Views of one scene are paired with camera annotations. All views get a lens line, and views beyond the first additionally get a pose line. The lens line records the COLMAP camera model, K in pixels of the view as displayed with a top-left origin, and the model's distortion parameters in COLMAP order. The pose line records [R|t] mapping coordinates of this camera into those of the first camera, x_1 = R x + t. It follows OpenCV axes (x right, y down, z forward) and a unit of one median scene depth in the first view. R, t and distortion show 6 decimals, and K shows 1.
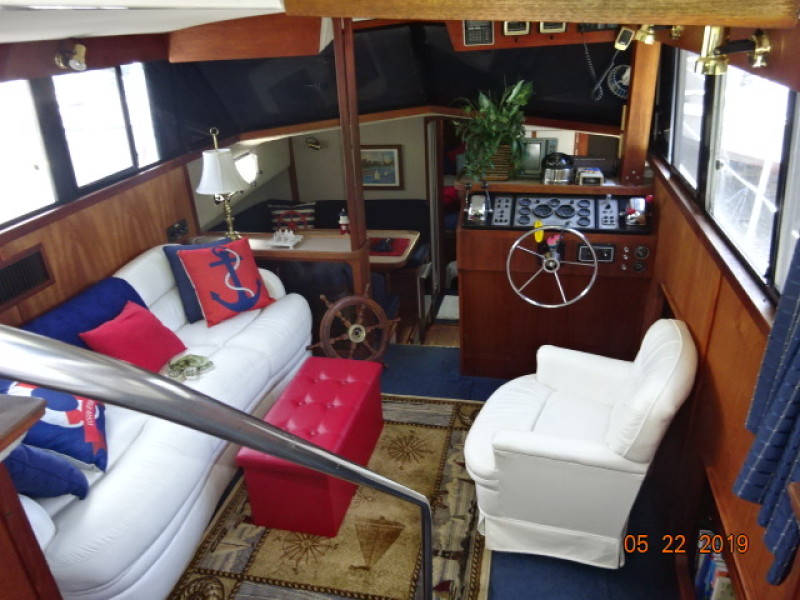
lens RADIAL K [[596.5, 0, 400.0], [0, 596.5, 300.0], [0, 0, 1]] dist [0.009832, -0.000551]
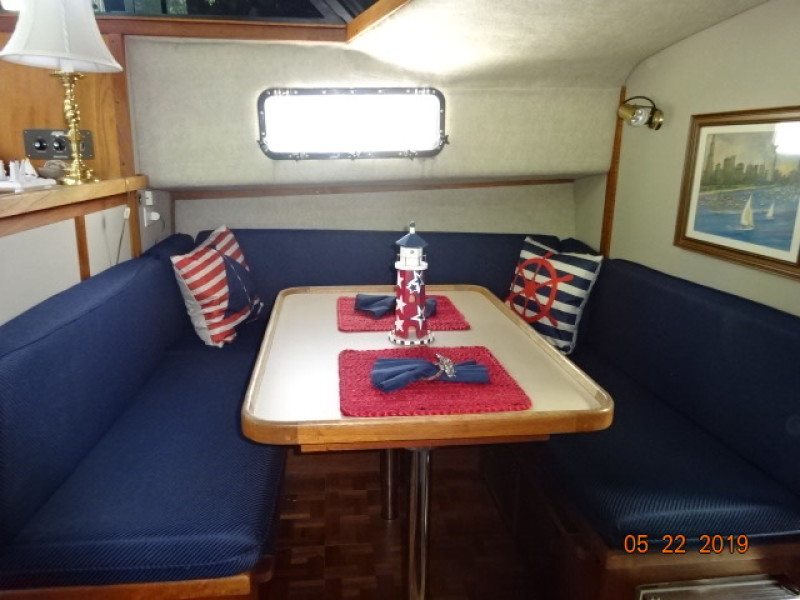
lens RADIAL K [[596.5, 0, 400.0], [0, 596.5, 300.0], [0, 0, 1]] dist [0.009832, -0.000551]
pose [[0.327898, 0.288780, -0.899494, 0.207976], [-0.430407, 0.893243, 0.129875, -0.149913], [0.840971, 0.344563, 0.417185, 0.828227]]
